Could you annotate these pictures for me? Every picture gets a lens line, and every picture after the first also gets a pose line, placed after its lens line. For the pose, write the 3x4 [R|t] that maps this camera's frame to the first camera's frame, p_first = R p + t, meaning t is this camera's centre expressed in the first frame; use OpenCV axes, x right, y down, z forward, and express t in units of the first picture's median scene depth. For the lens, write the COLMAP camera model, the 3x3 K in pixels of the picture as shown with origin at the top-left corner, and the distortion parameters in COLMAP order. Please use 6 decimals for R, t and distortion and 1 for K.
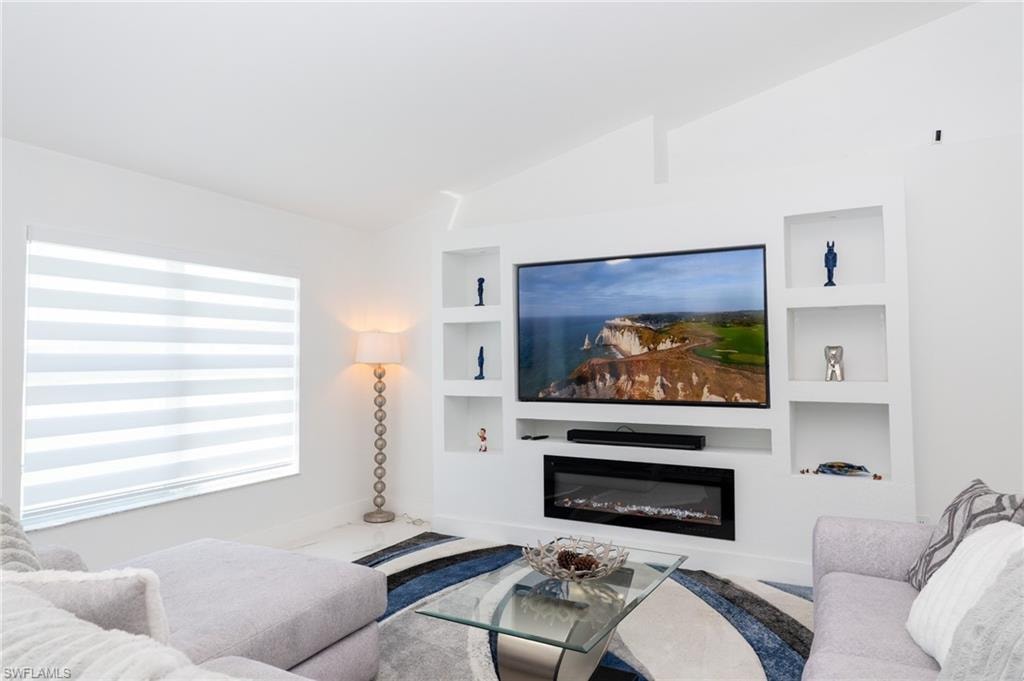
lens RADIAL K [[649.0, 0, 512.0], [0, 649.0, 340.5], [0, 0, 1]] dist [0.003083, -0.001160]
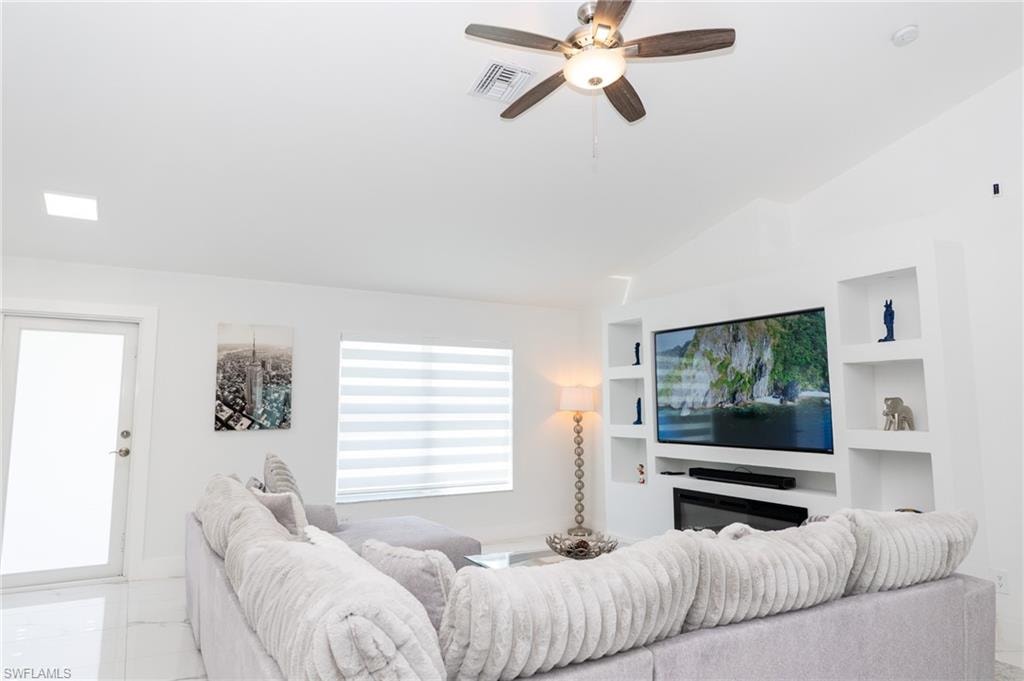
lens RADIAL K [[649.0, 0, 512.0], [0, 649.0, 340.5], [0, 0, 1]] dist [0.003083, -0.001160]
pose [[0.846508, -0.049193, -0.530098, 0.420650], [0.009885, 0.997002, -0.076737, -0.007190], [0.532284, 0.059719, 0.844457, -0.189970]]
